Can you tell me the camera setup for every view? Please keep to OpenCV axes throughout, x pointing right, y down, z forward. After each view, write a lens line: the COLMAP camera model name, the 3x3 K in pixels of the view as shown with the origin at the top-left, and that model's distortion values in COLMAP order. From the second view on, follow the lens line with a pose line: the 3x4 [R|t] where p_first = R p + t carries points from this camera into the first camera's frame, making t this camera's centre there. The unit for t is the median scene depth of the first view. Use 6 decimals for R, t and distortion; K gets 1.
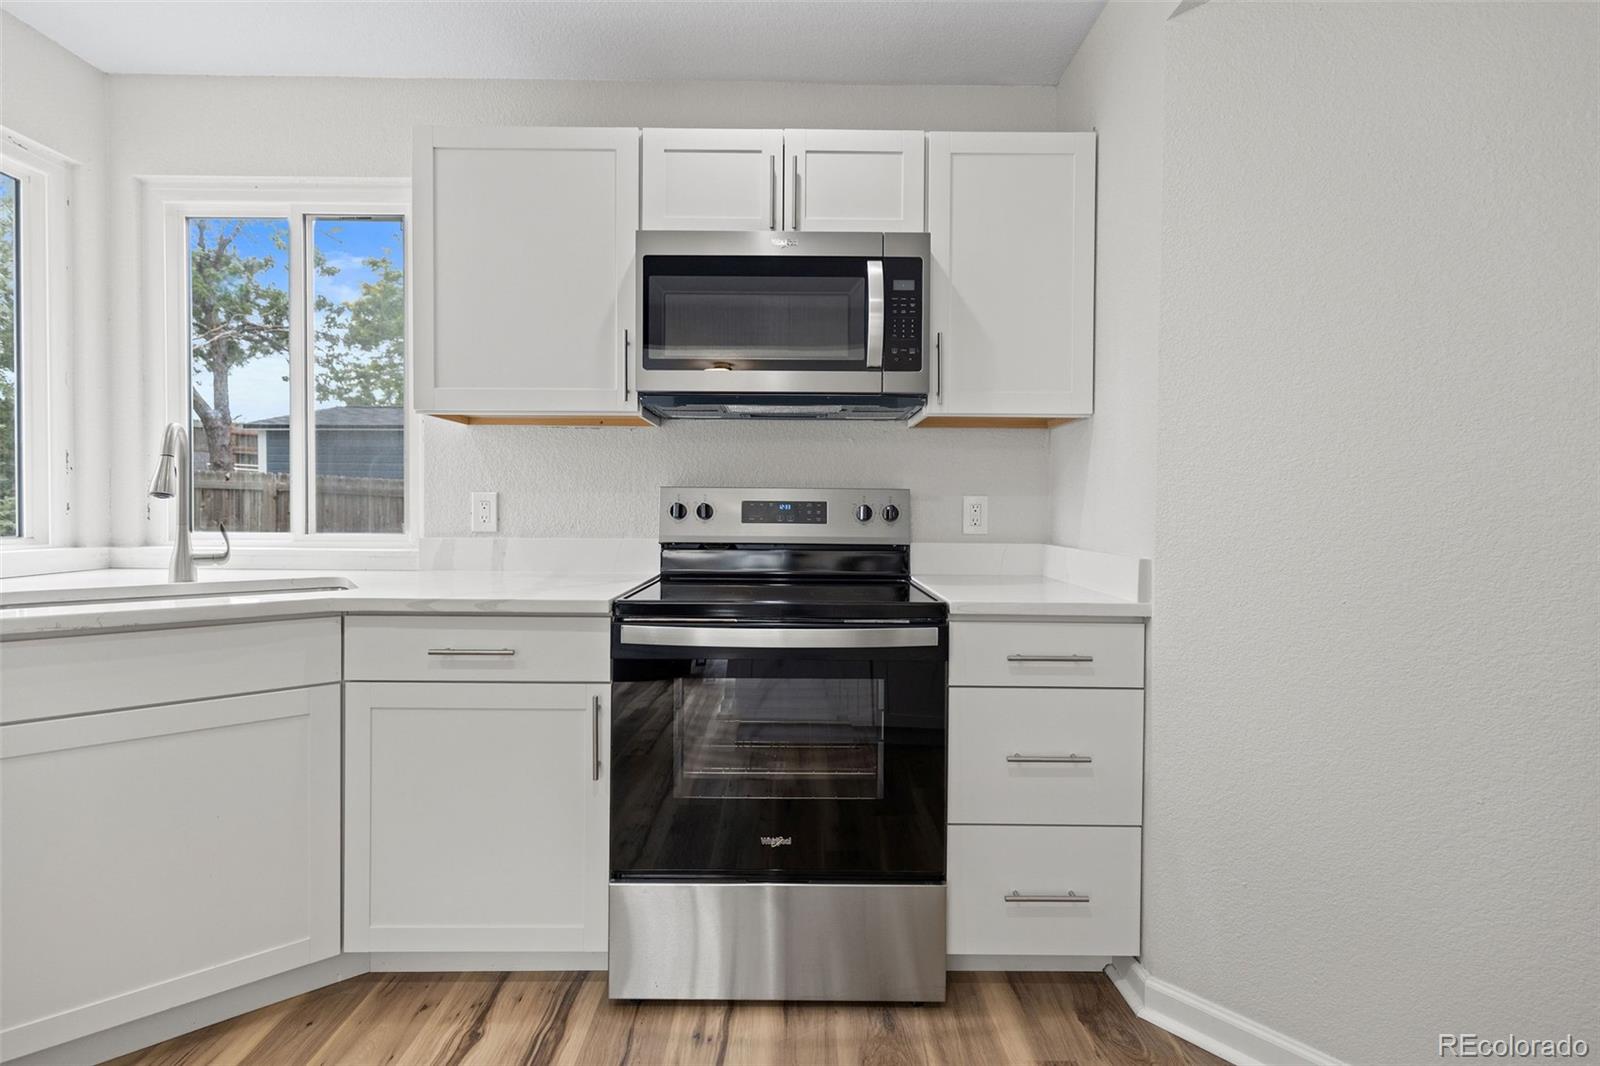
lens RADIAL K [[721.5, 0, 799.5], [0, 721.5, 523.2], [0, 0, 1]] dist [0.008328, -0.001636]
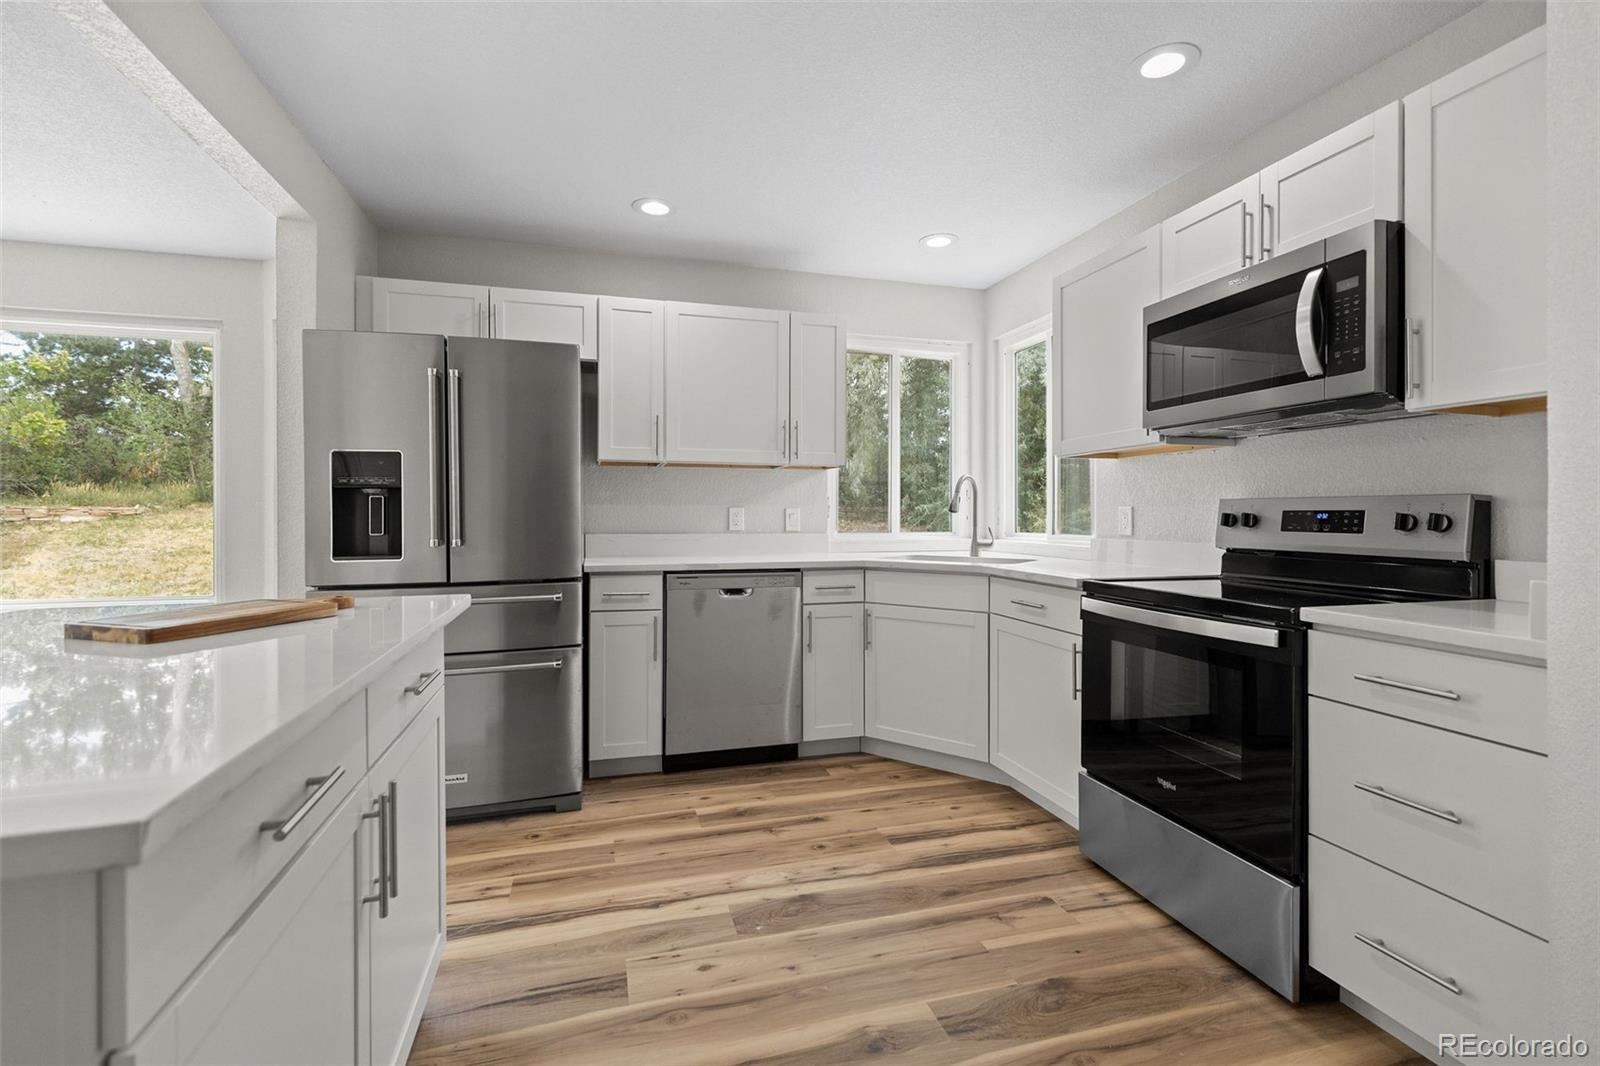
lens RADIAL K [[721.5, 0, 792.6], [0, 721.5, 536.5], [0, 0, 1]] dist [0.008328, -0.001636]
pose [[0.258762, 0.022518, -0.965679, 0.895845], [-0.022984, 0.999589, 0.017150, 0.006503], [0.965668, 0.017757, 0.259173, 0.043582]]
